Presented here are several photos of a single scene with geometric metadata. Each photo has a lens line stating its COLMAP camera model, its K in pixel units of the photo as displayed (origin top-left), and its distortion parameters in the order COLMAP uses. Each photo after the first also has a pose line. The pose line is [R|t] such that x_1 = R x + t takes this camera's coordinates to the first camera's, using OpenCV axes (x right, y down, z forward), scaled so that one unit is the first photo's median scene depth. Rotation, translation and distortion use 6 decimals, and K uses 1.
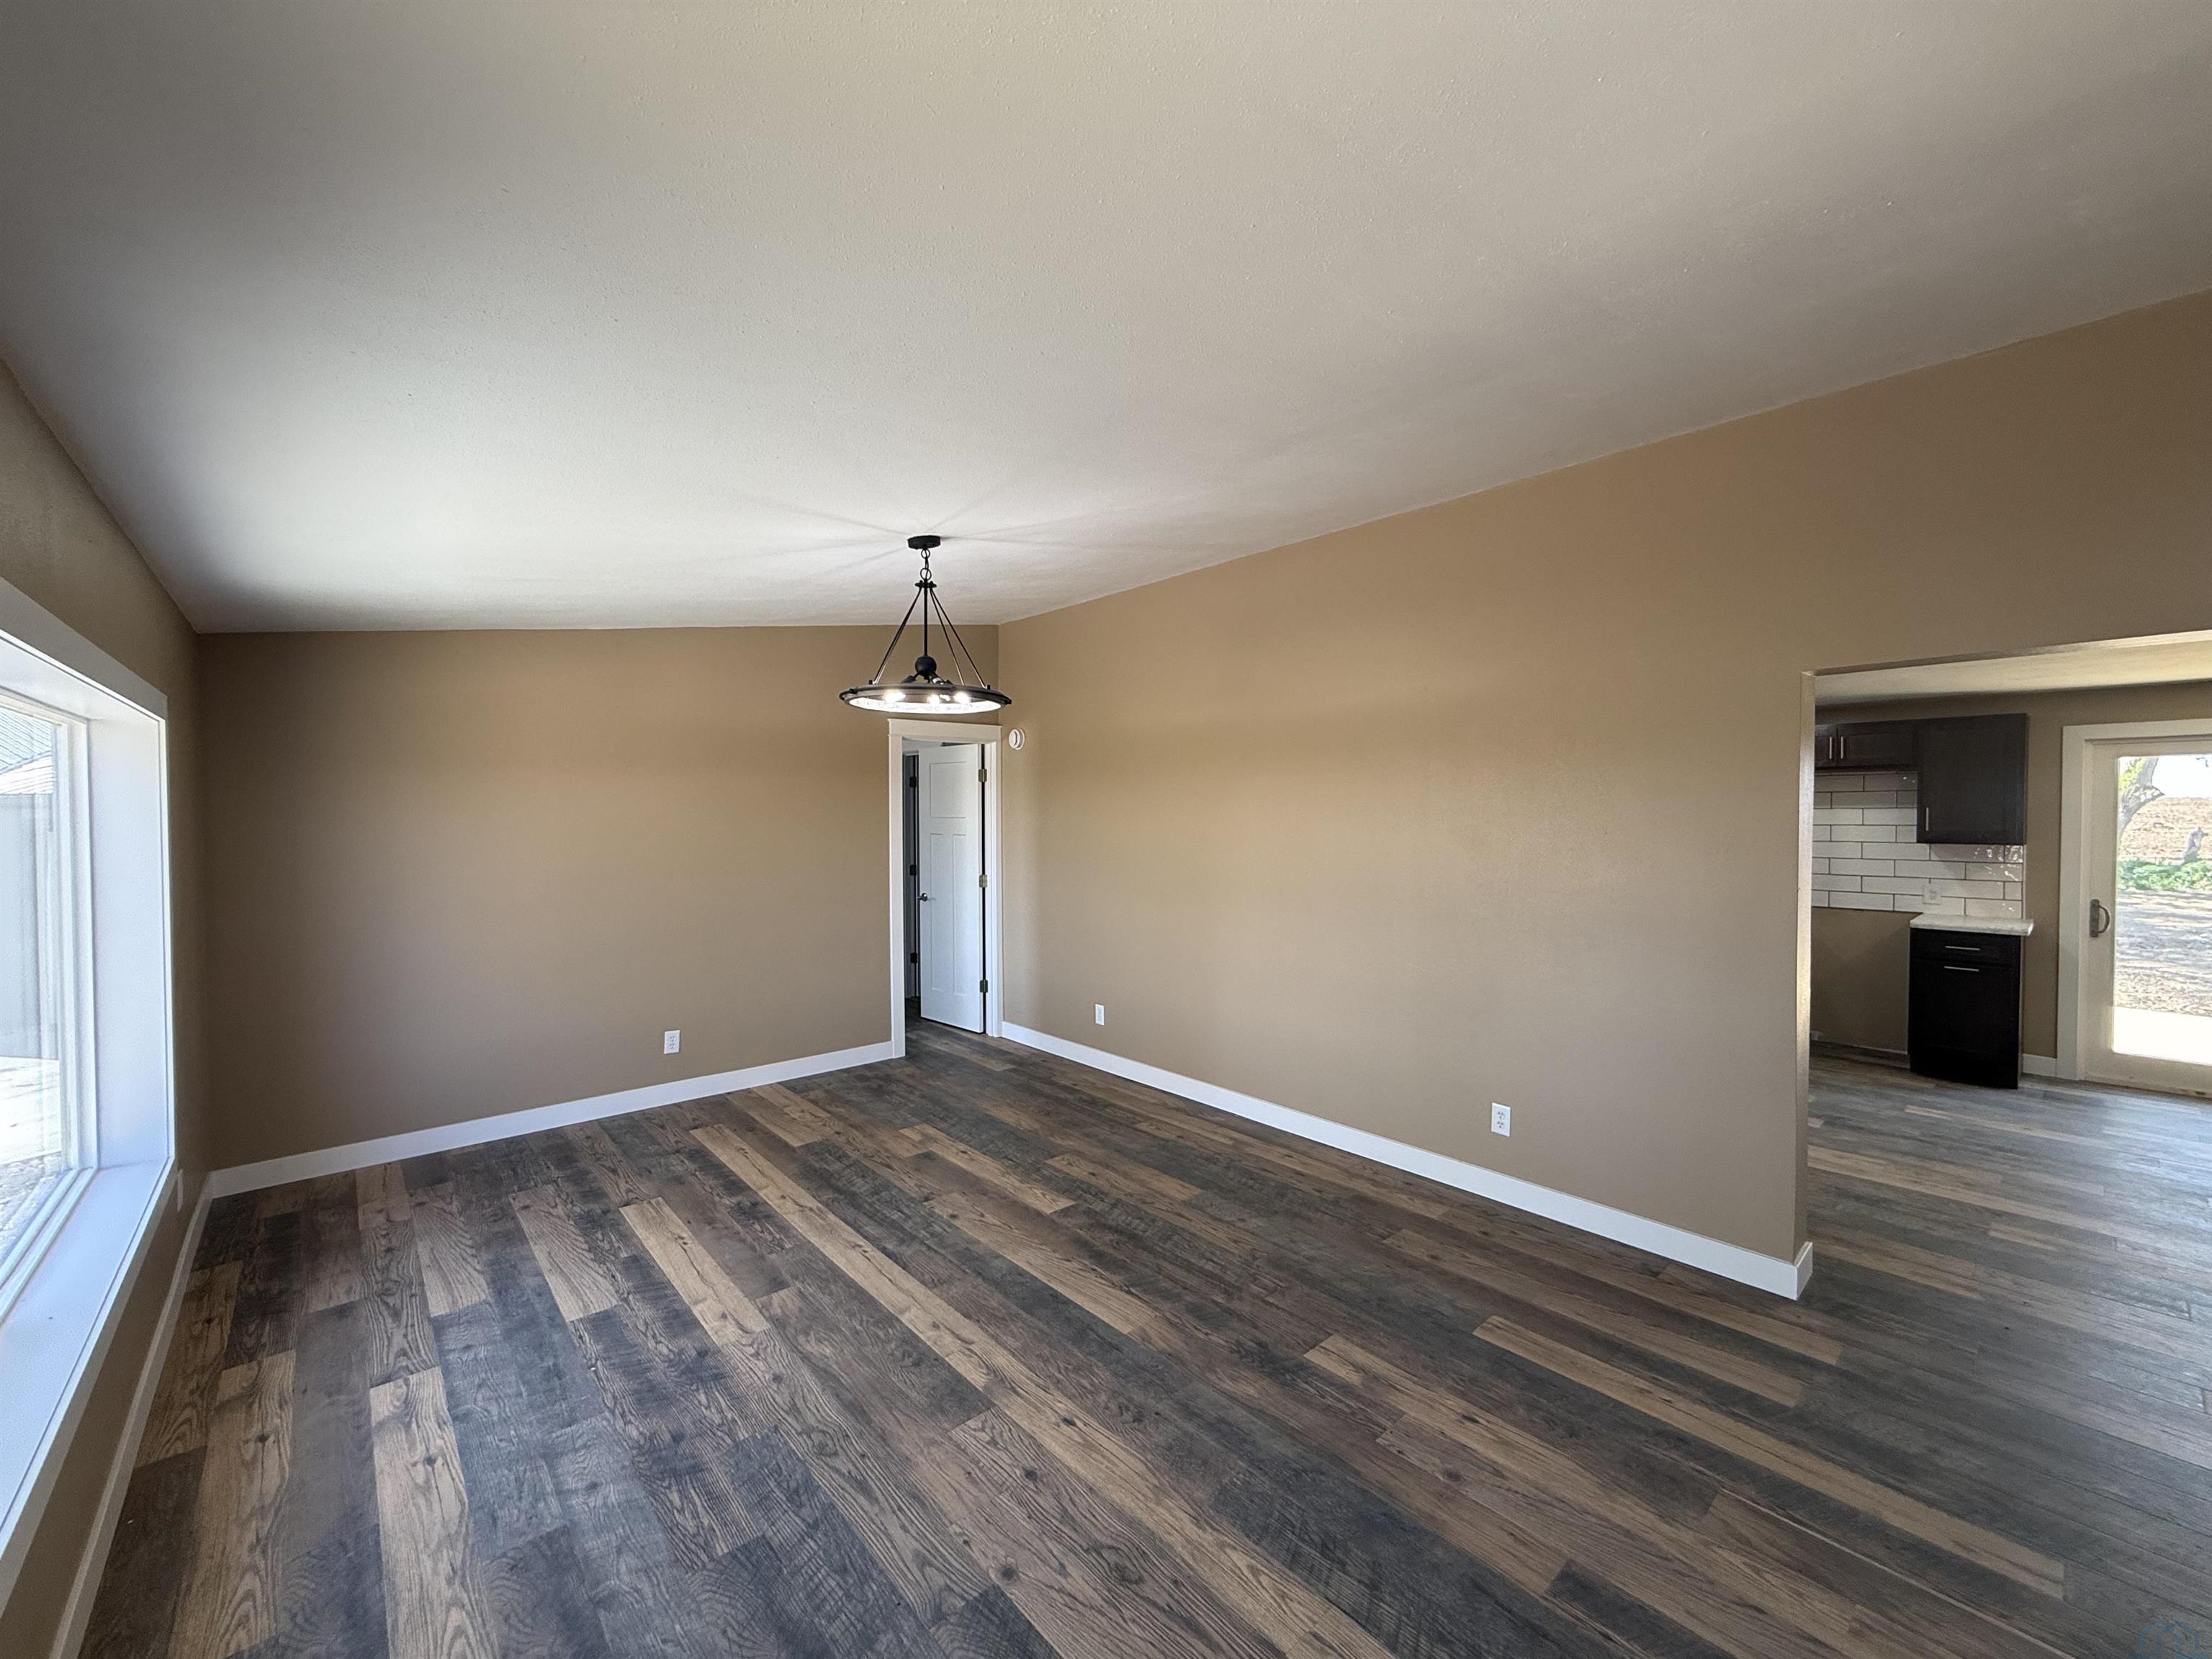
lens RADIAL K [[873.5, 0, 1097.9], [0, 873.5, 833.5], [0, 0, 1]] dist [-0.001418, -0.000234]
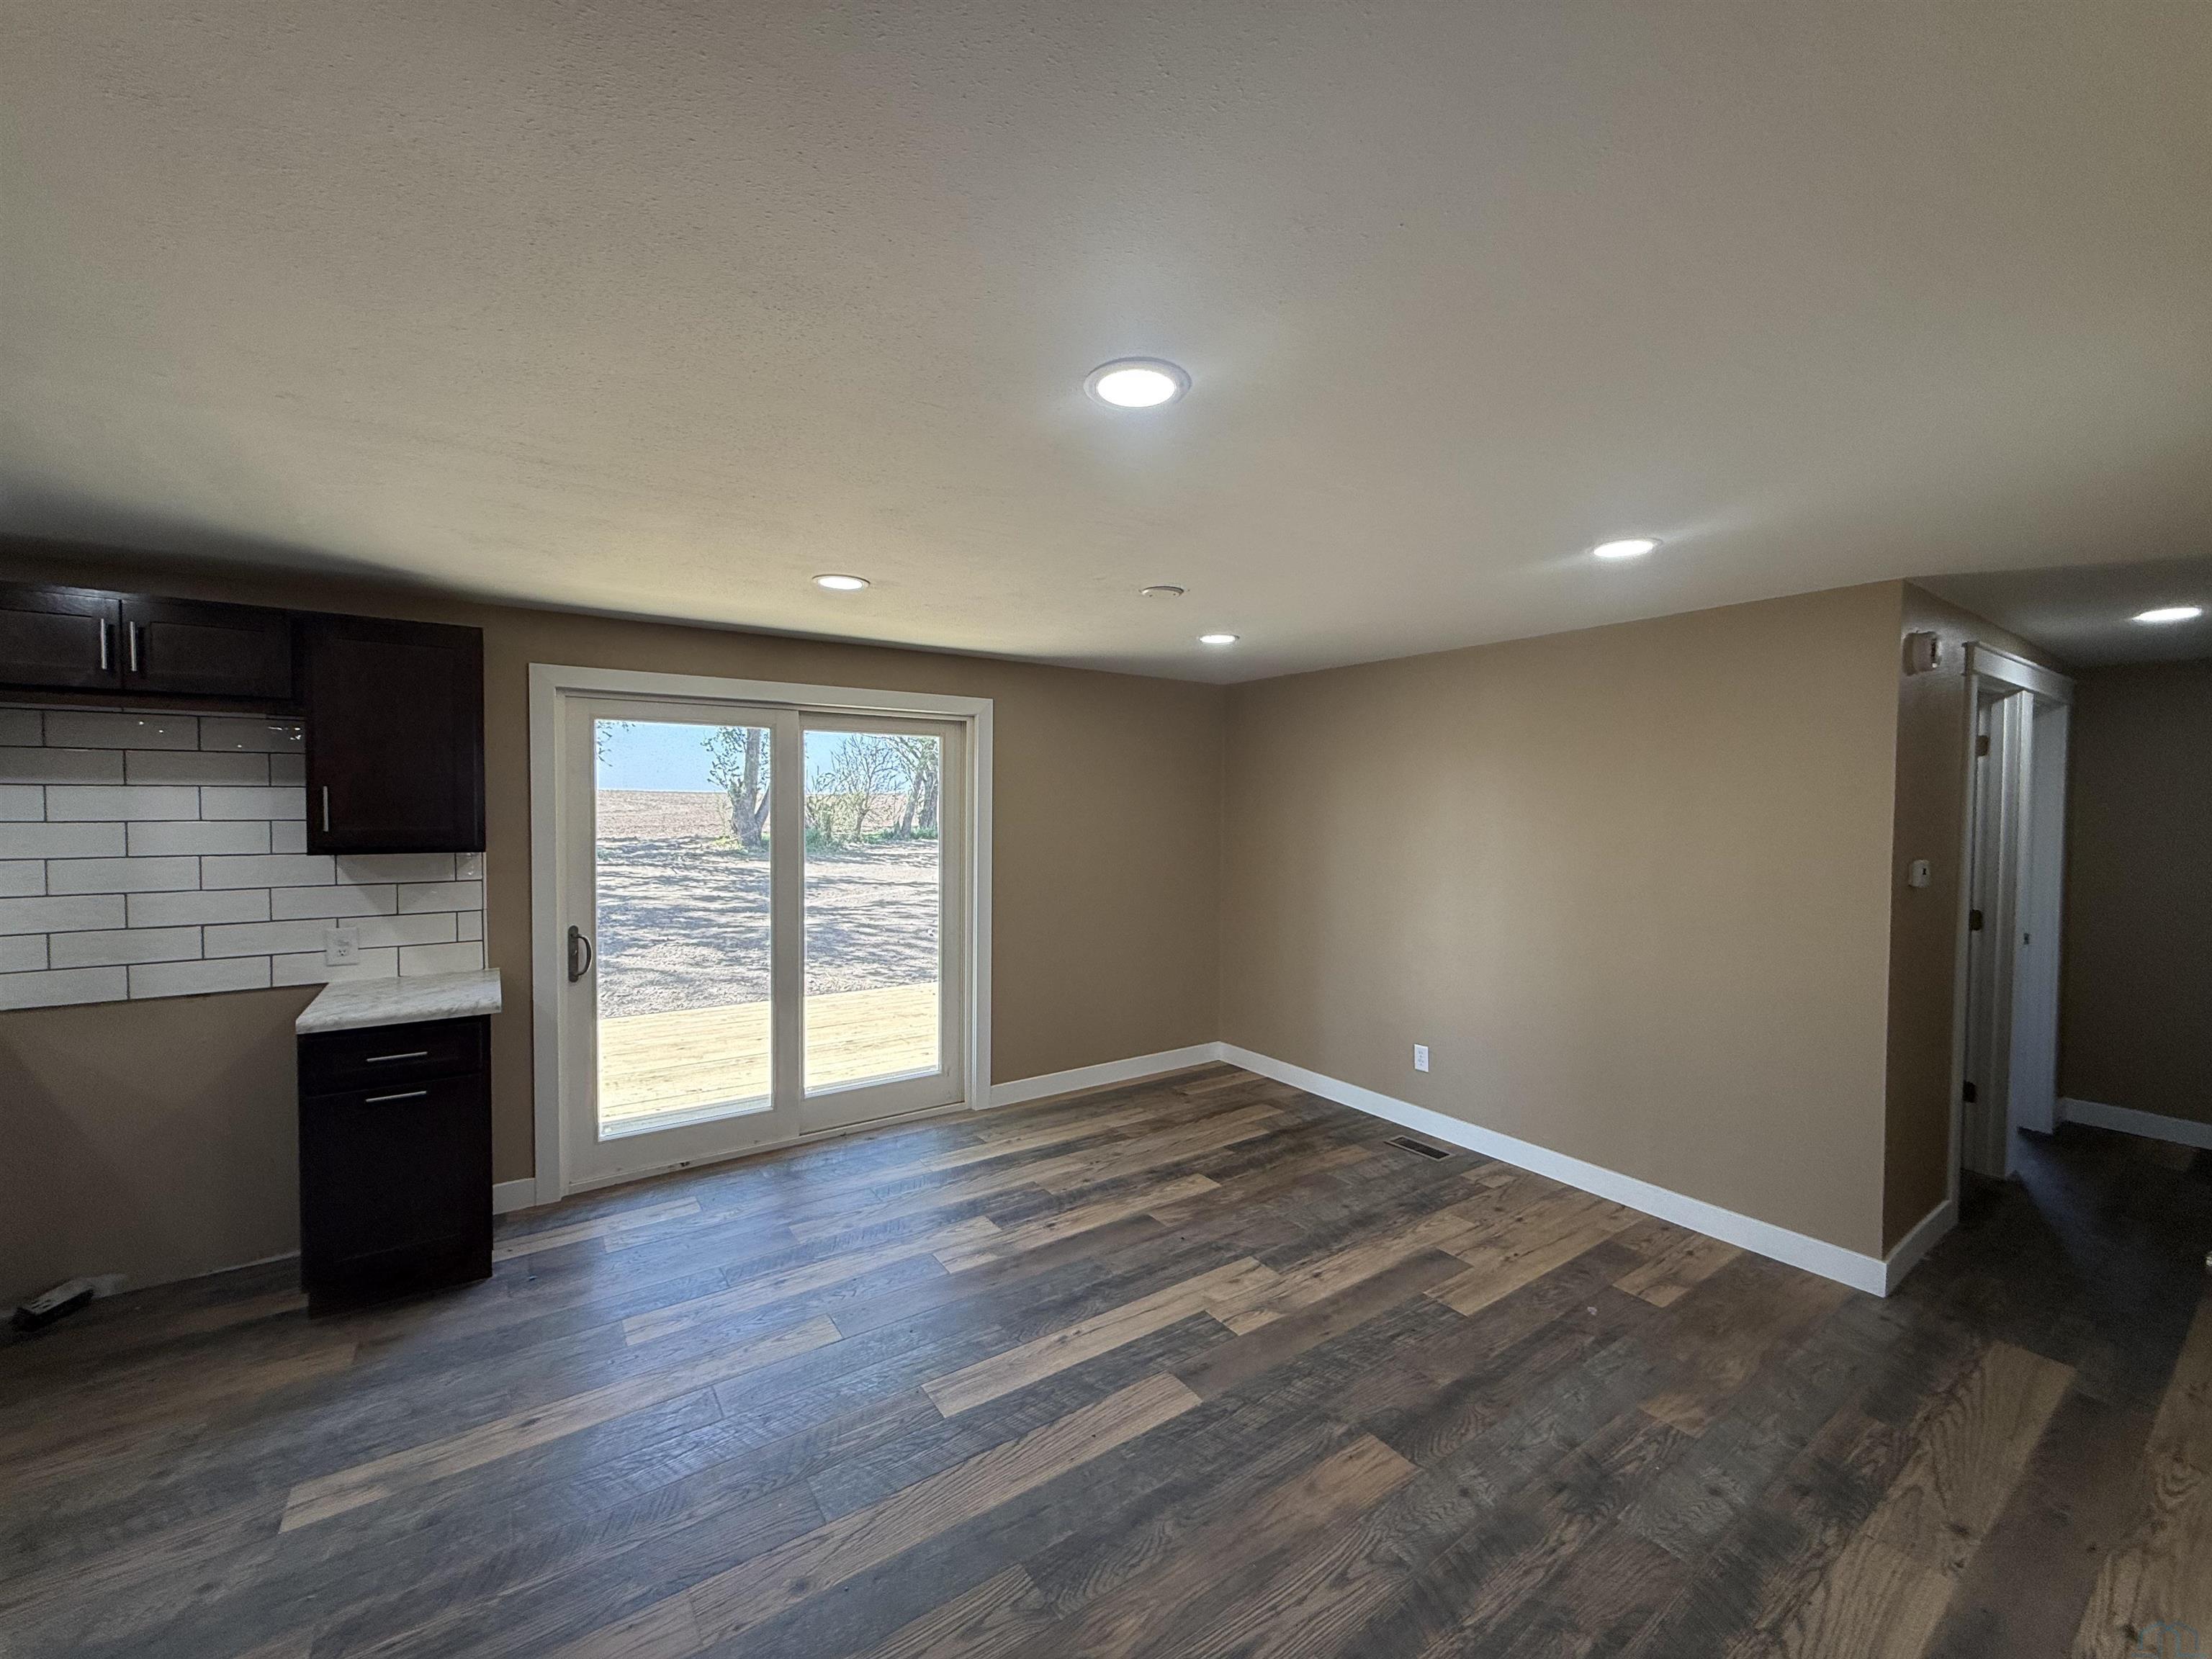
lens RADIAL K [[882.7, 0, 1100.5], [0, 882.7, 828.8], [0, 0, 1]] dist [0.000109, 0.000165]
pose [[0.115572, -0.026536, 0.992945, 0.512162], [0.015112, 0.999574, 0.024954, -0.010991], [-0.993184, 0.012121, 0.115923, 0.511905]]
